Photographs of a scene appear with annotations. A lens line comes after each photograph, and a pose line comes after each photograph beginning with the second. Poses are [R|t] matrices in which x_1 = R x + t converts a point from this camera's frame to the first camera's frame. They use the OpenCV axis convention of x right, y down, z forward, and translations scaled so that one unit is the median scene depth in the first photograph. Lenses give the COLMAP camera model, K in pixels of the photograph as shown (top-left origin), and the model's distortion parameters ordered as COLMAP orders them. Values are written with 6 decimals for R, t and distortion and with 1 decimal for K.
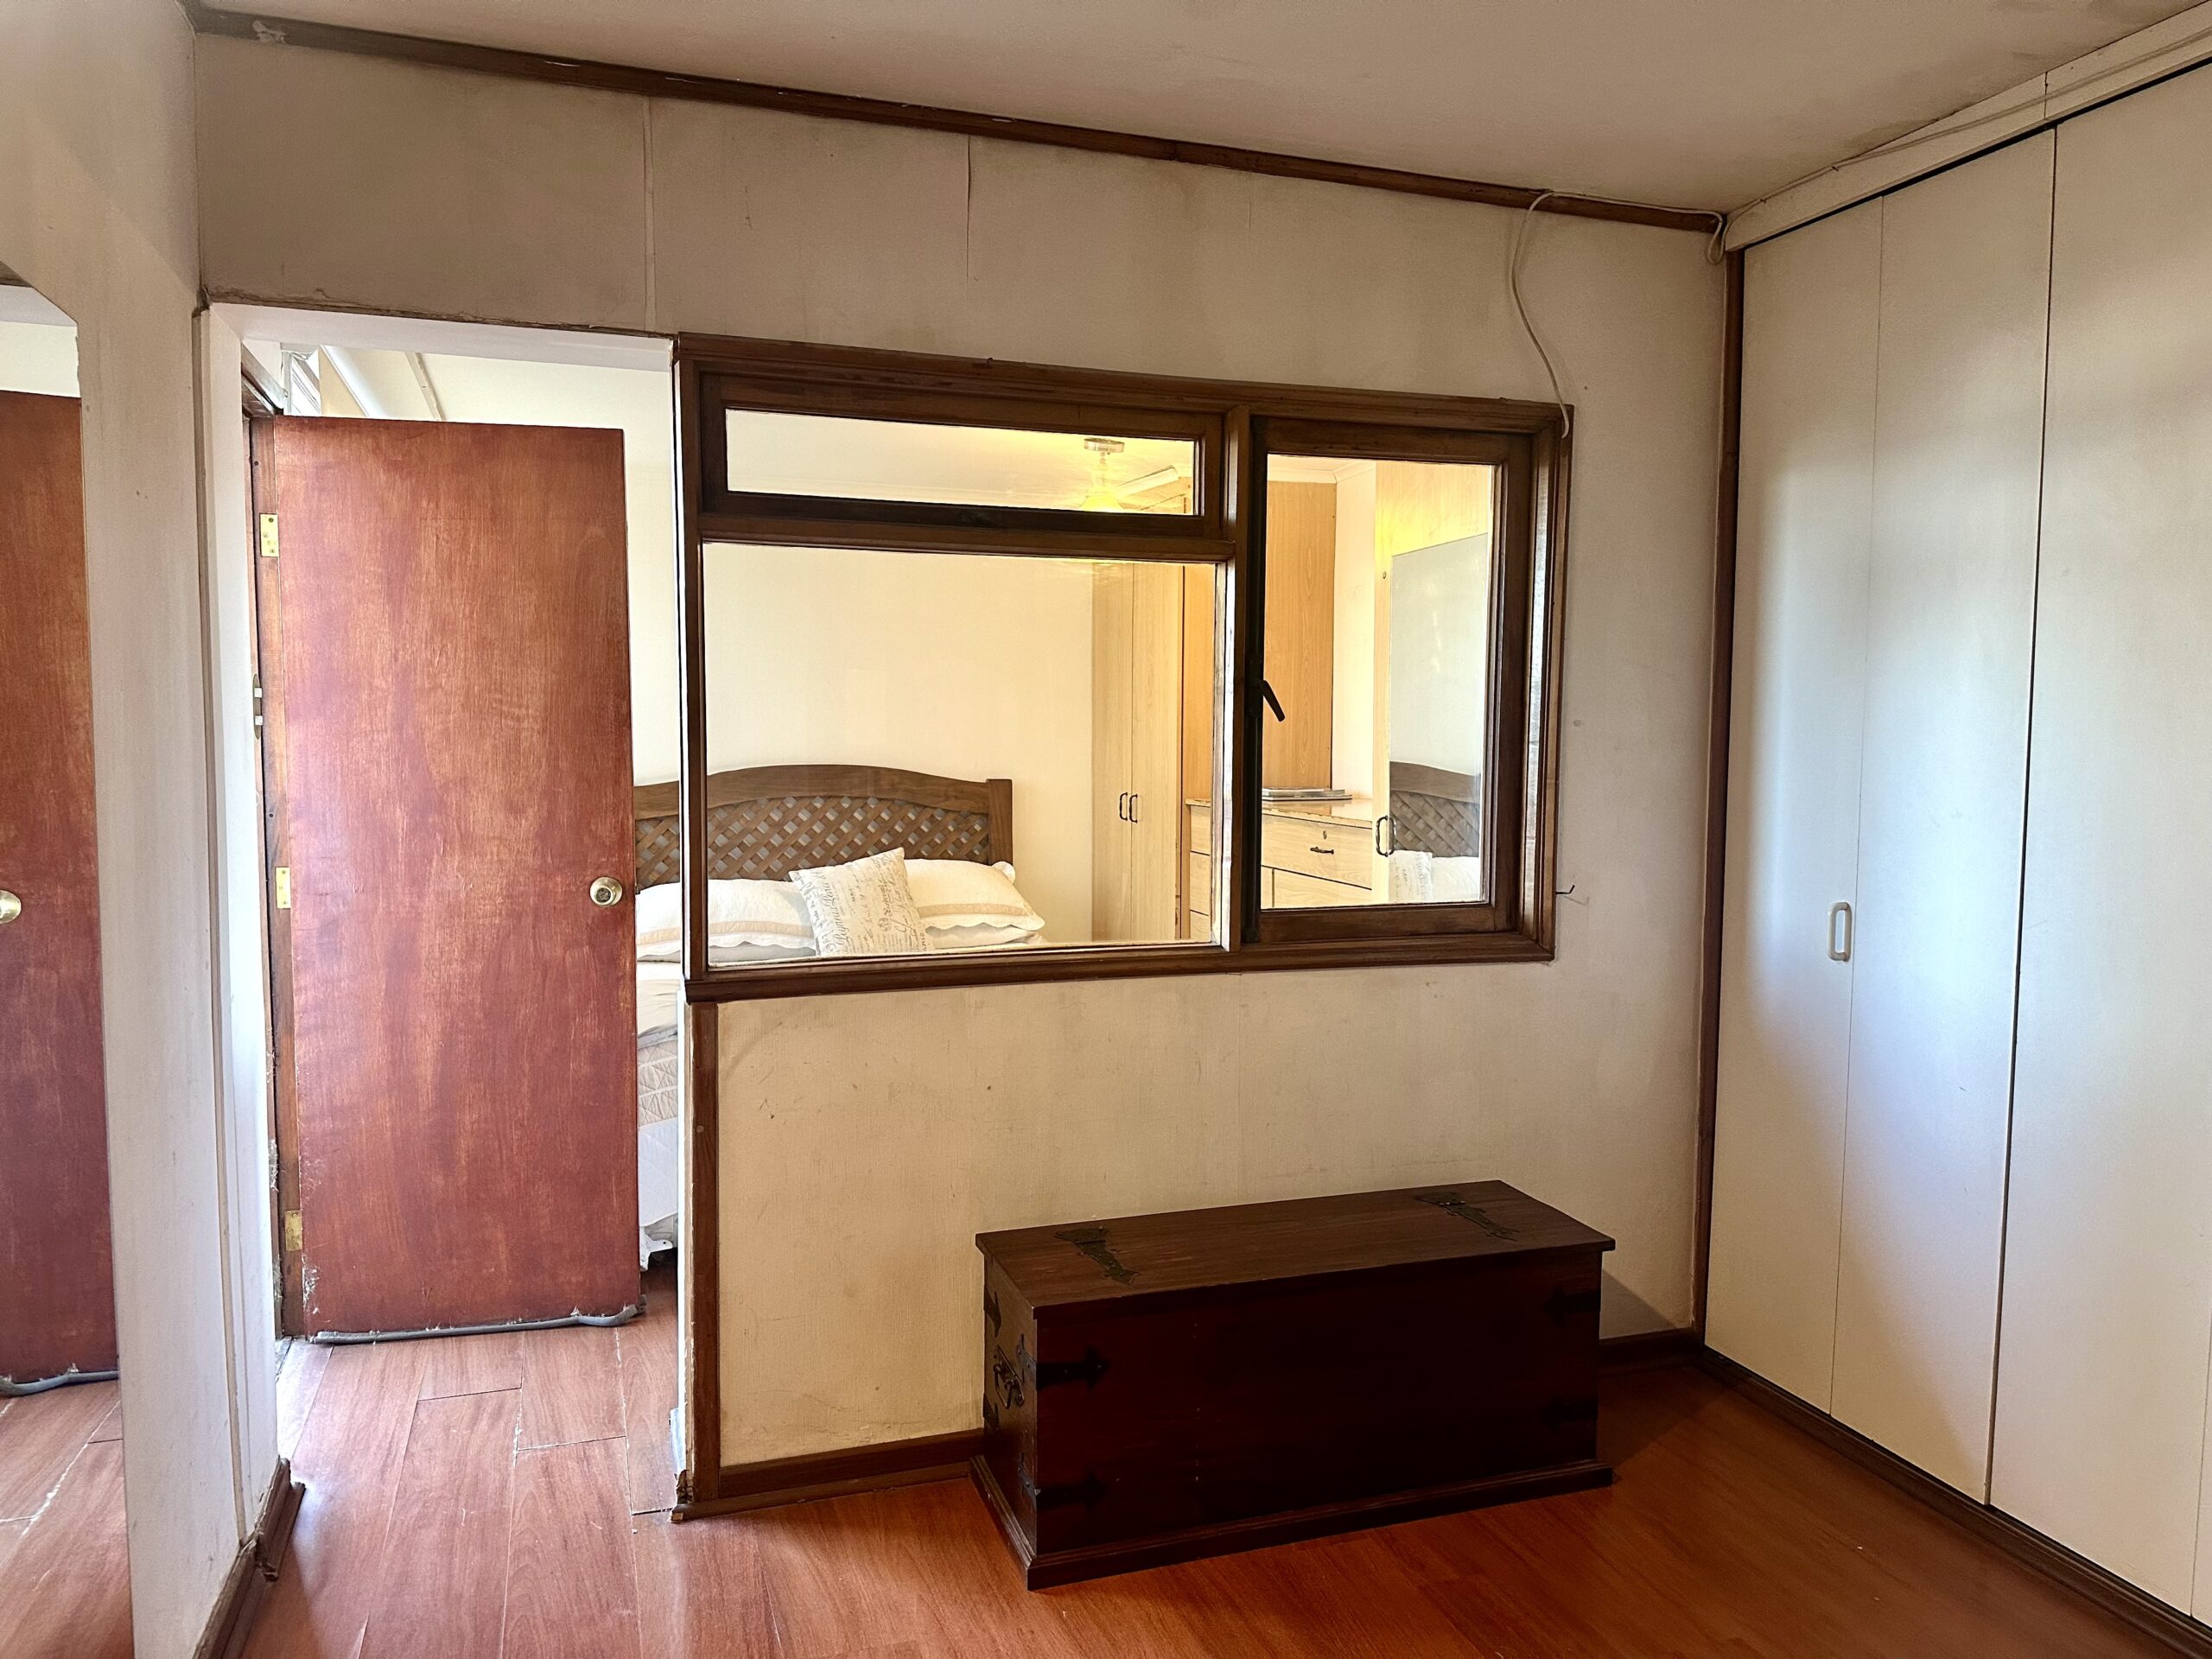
lens RADIAL K [[1524.3, 0, 1106.0], [0, 1524.3, 829.5], [0, 0, 1]] dist [0.111474, -0.165157]
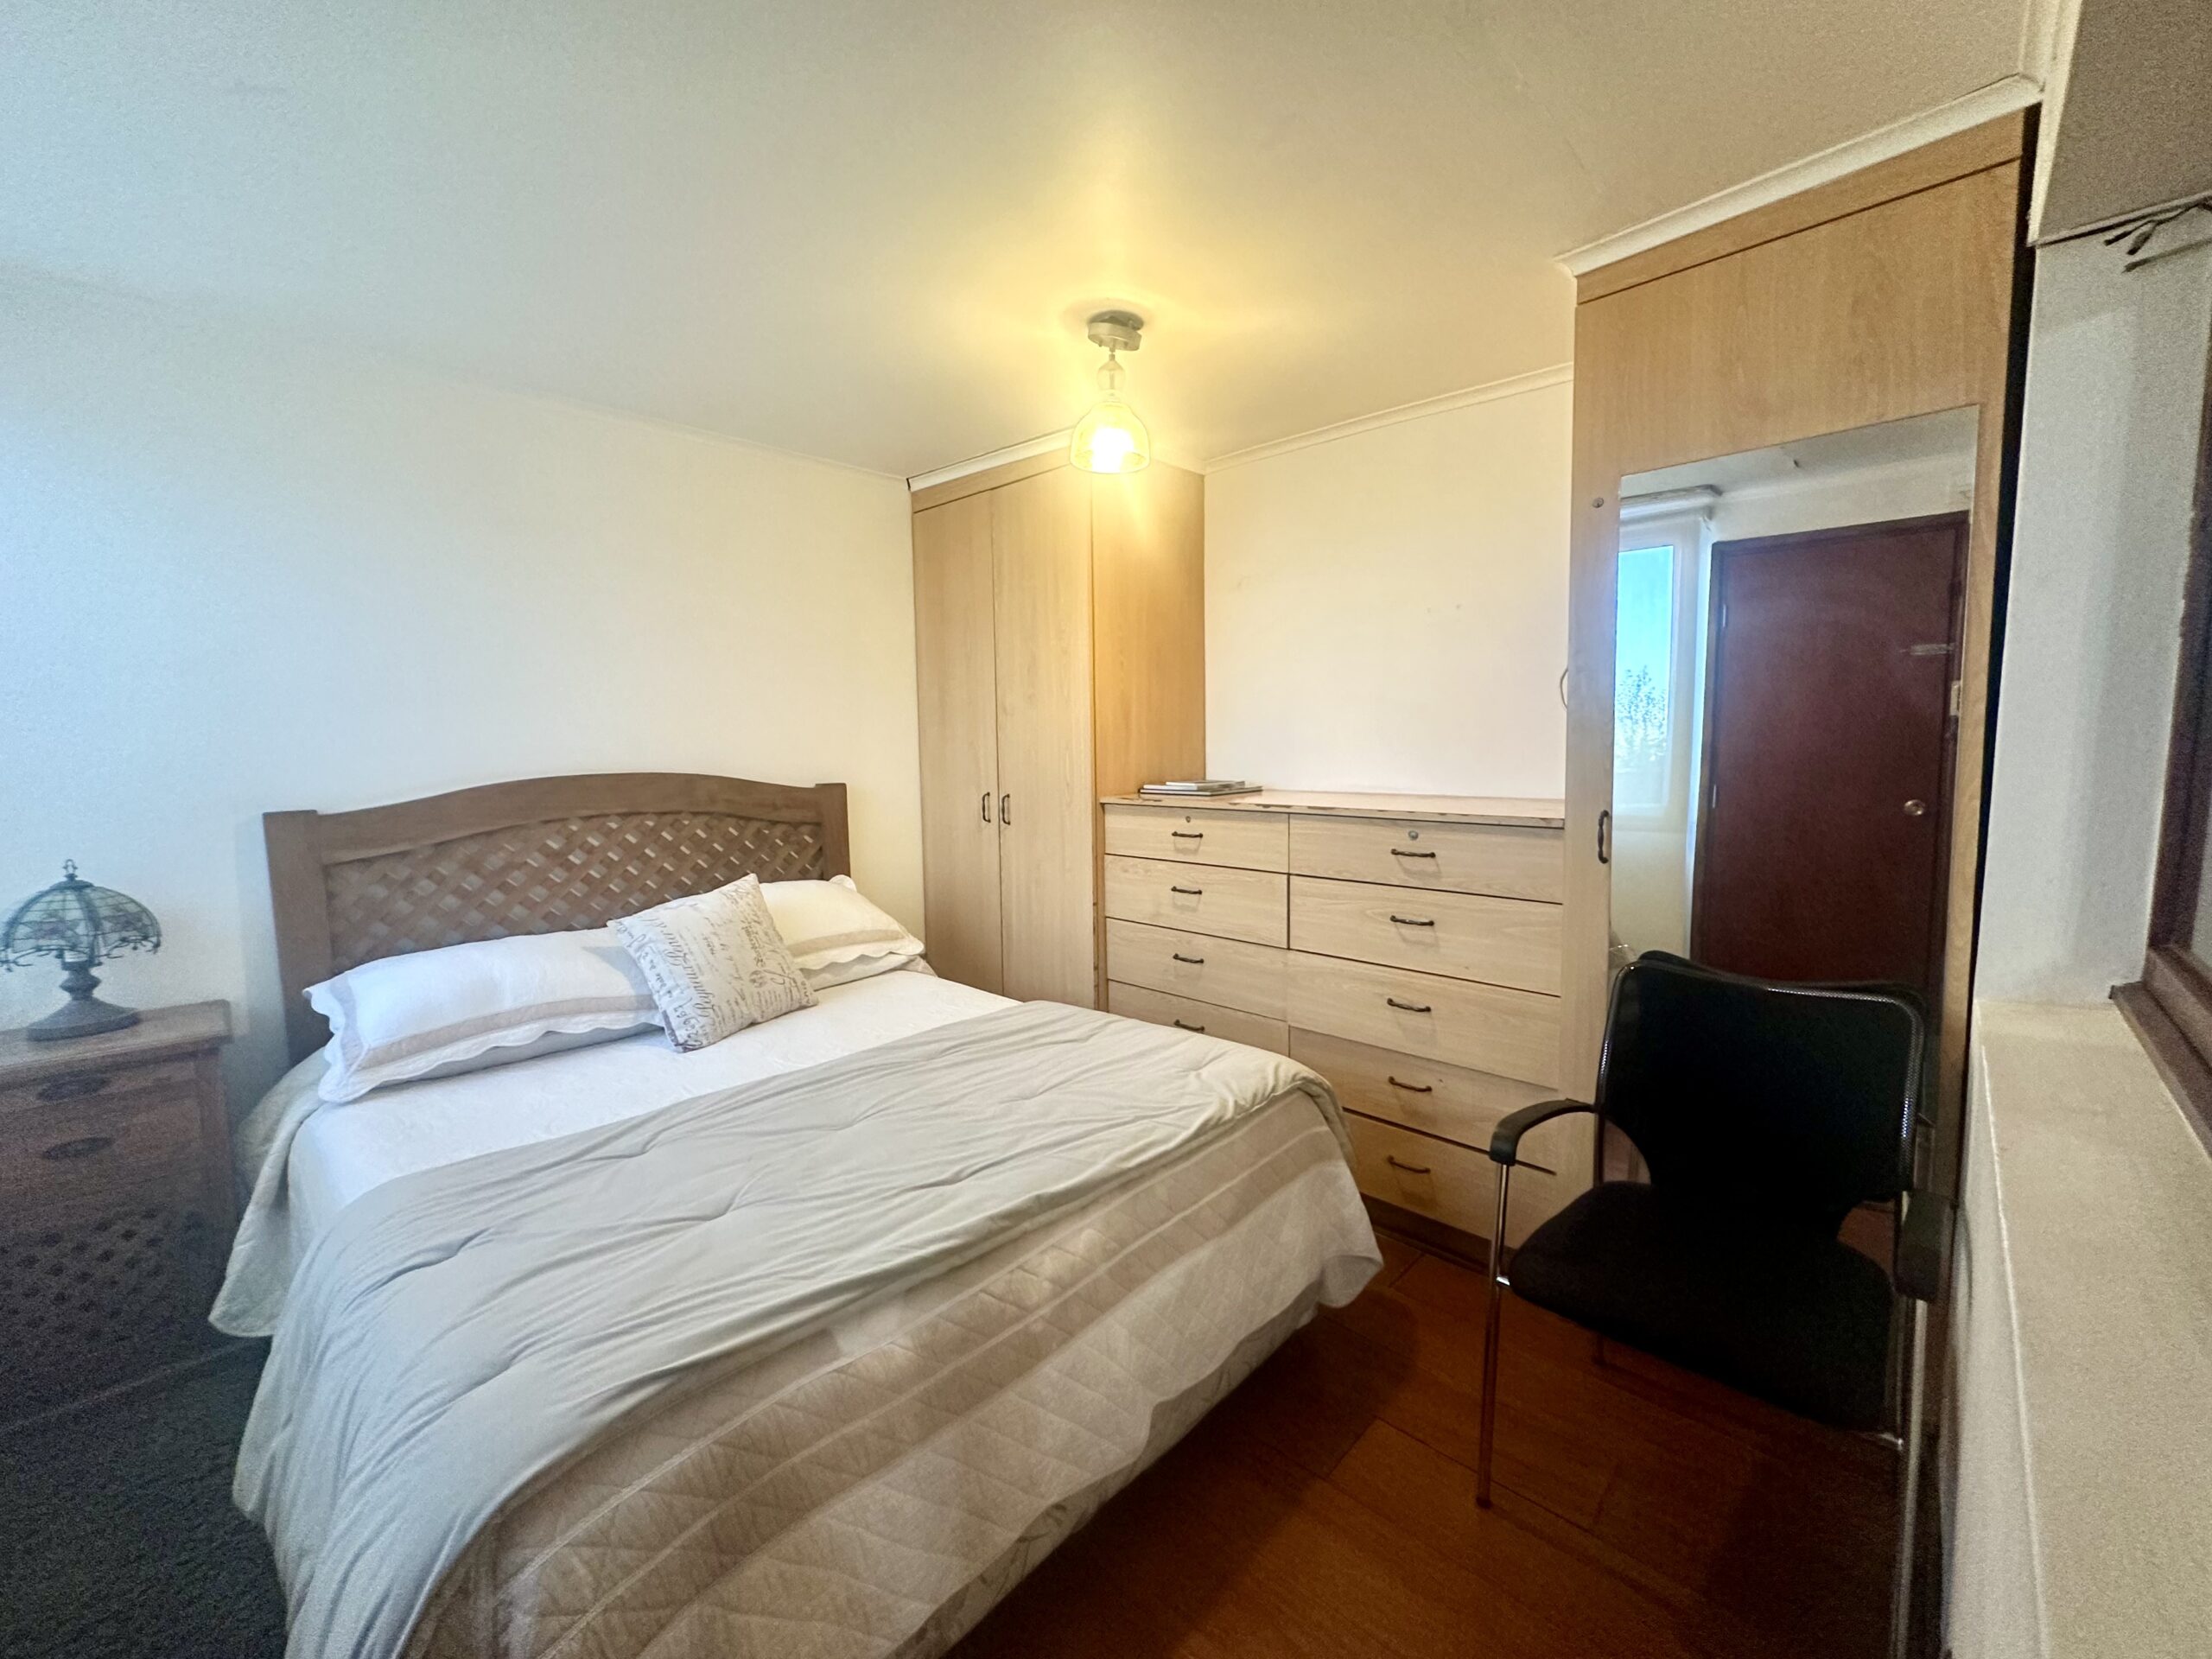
lens RADIAL K [[891.6, 0, 1103.6], [0, 891.6, 827.2], [0, 0, 1]] dist [-0.002214, 0.000421]
pose [[0.891165, -0.059984, 0.449697, -0.170580], [0.050035, 0.998169, 0.033989, -0.018203], [-0.450912, -0.007790, 0.892534, 0.480062]]
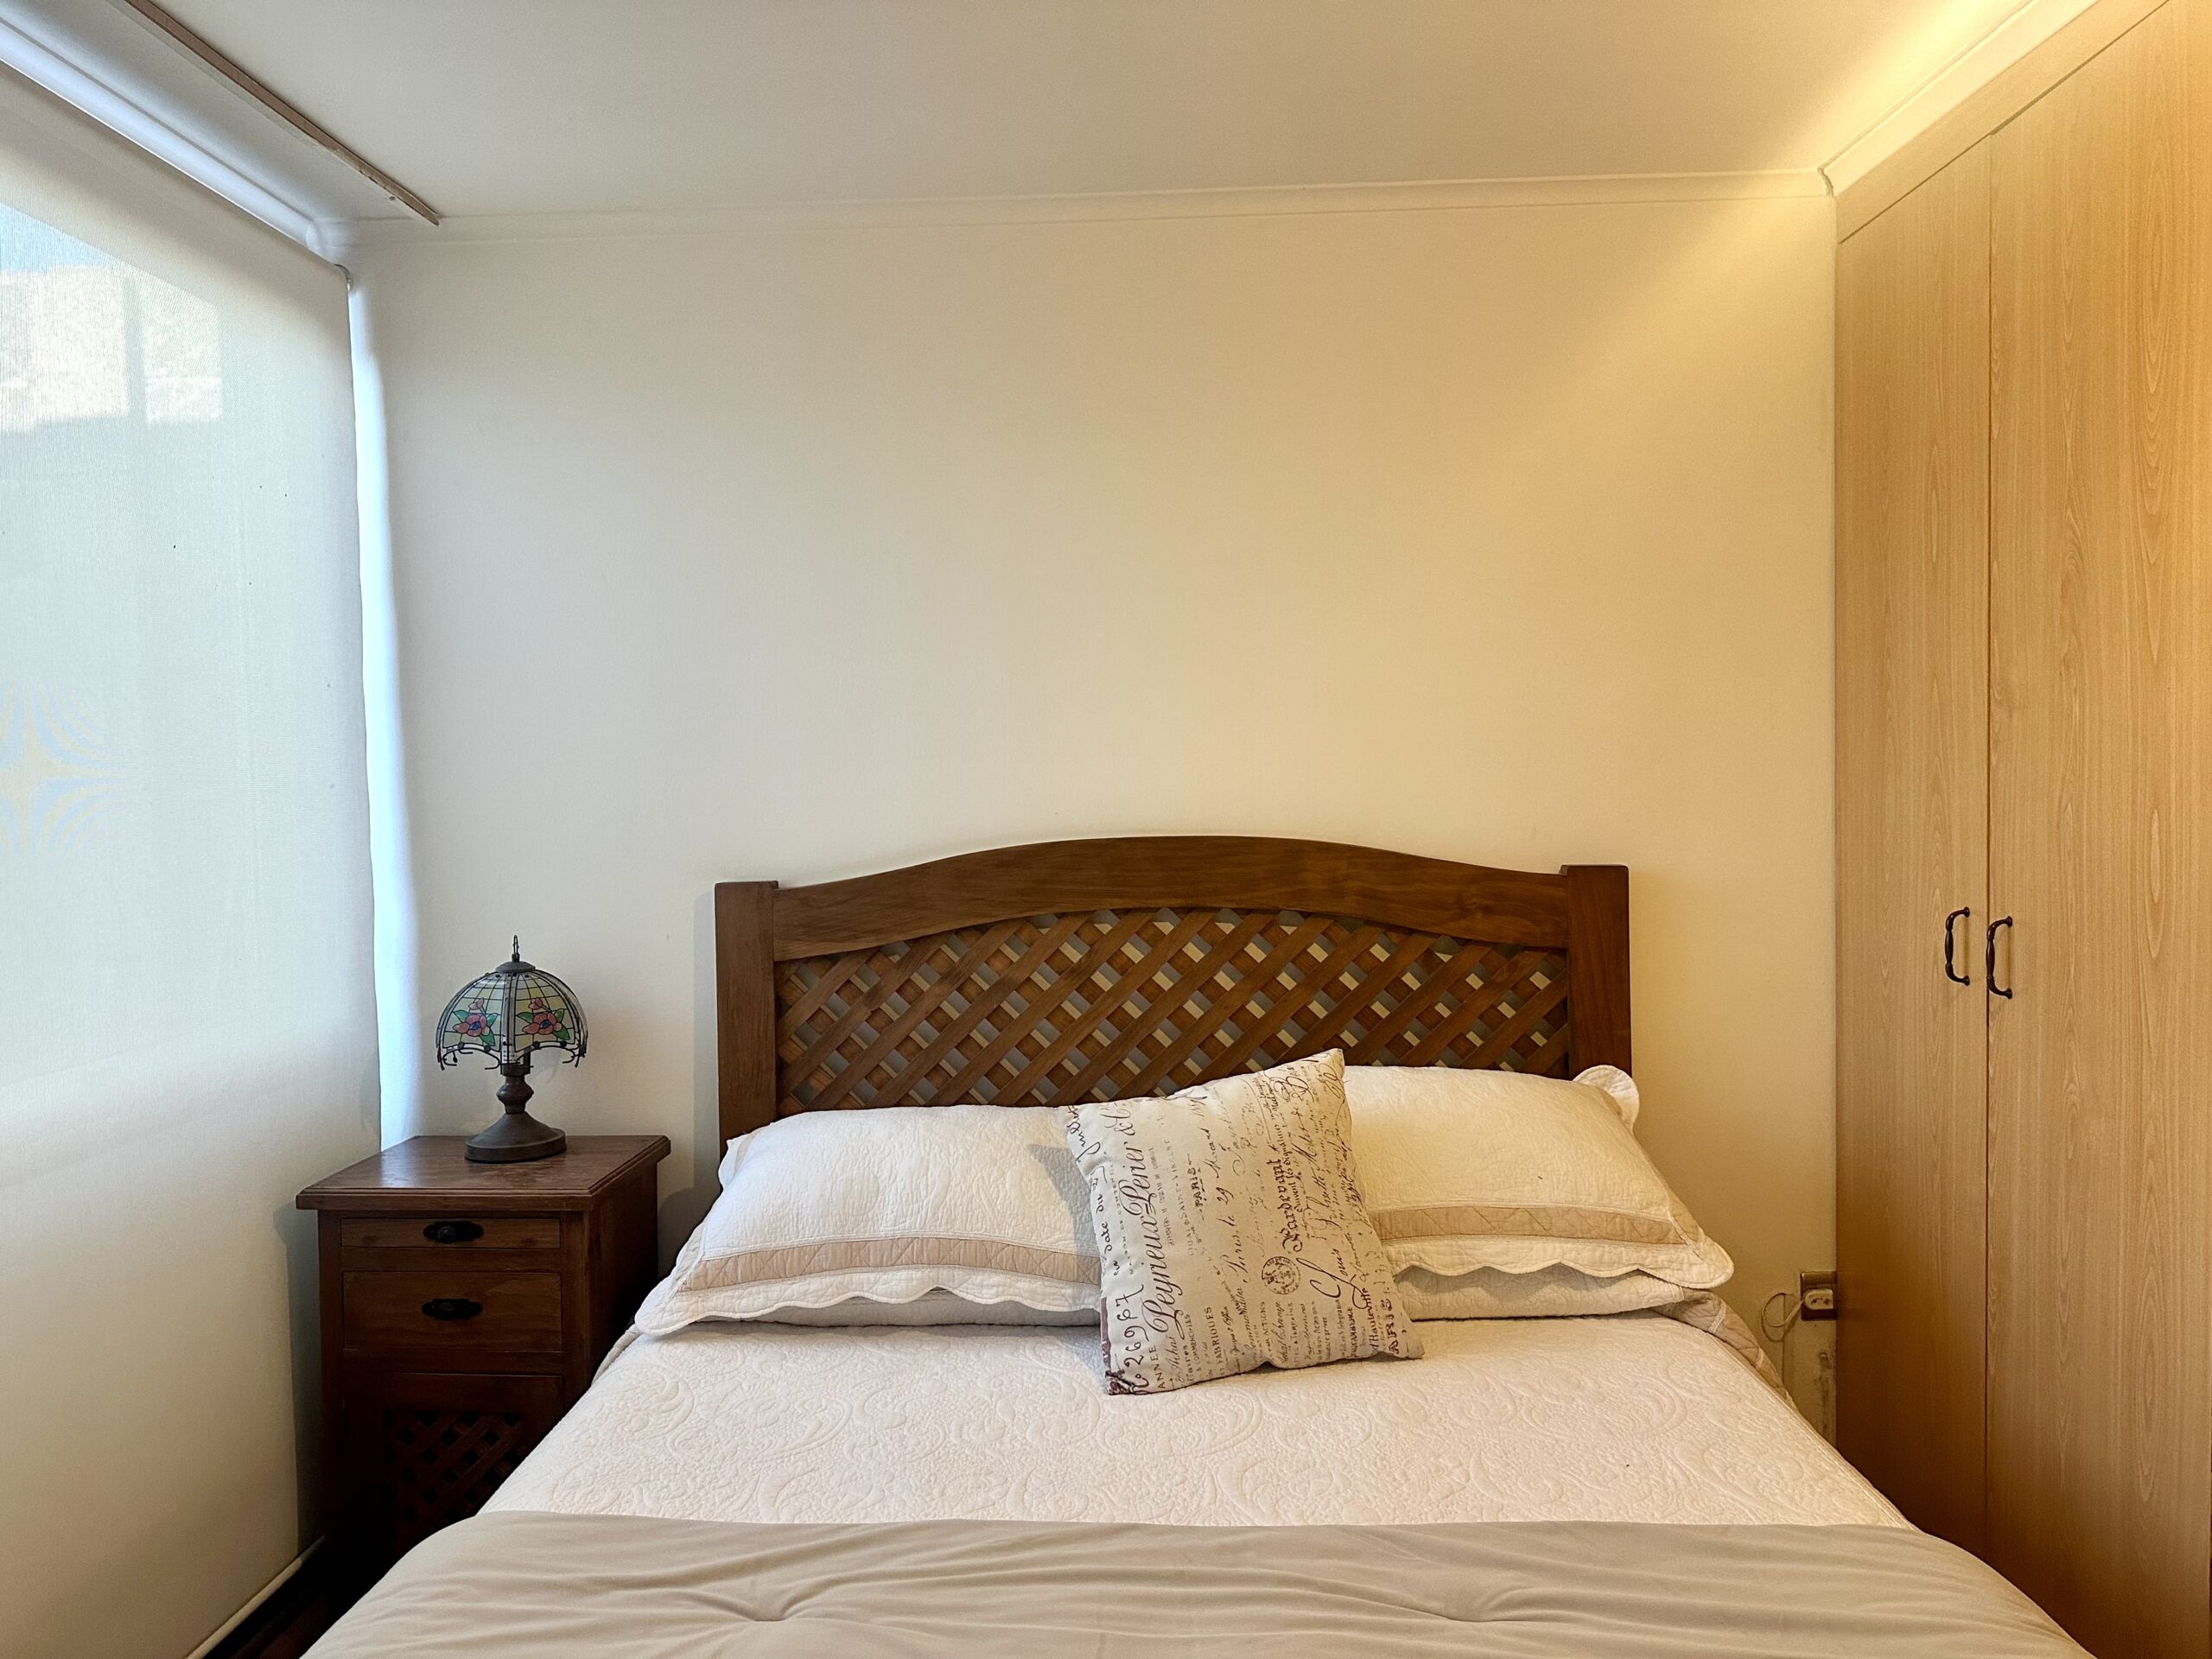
lens RADIAL K [[1552.0, 0, 1074.9], [0, 1552.0, 818.4], [0, 0, 1]] dist [0.113091, -0.181155]
pose [[0.930308, -0.010601, -0.366627, -0.046352], [-0.002510, 0.999375, -0.035266, -0.032034], [0.366771, 0.033729, 0.929700, 0.570325]]
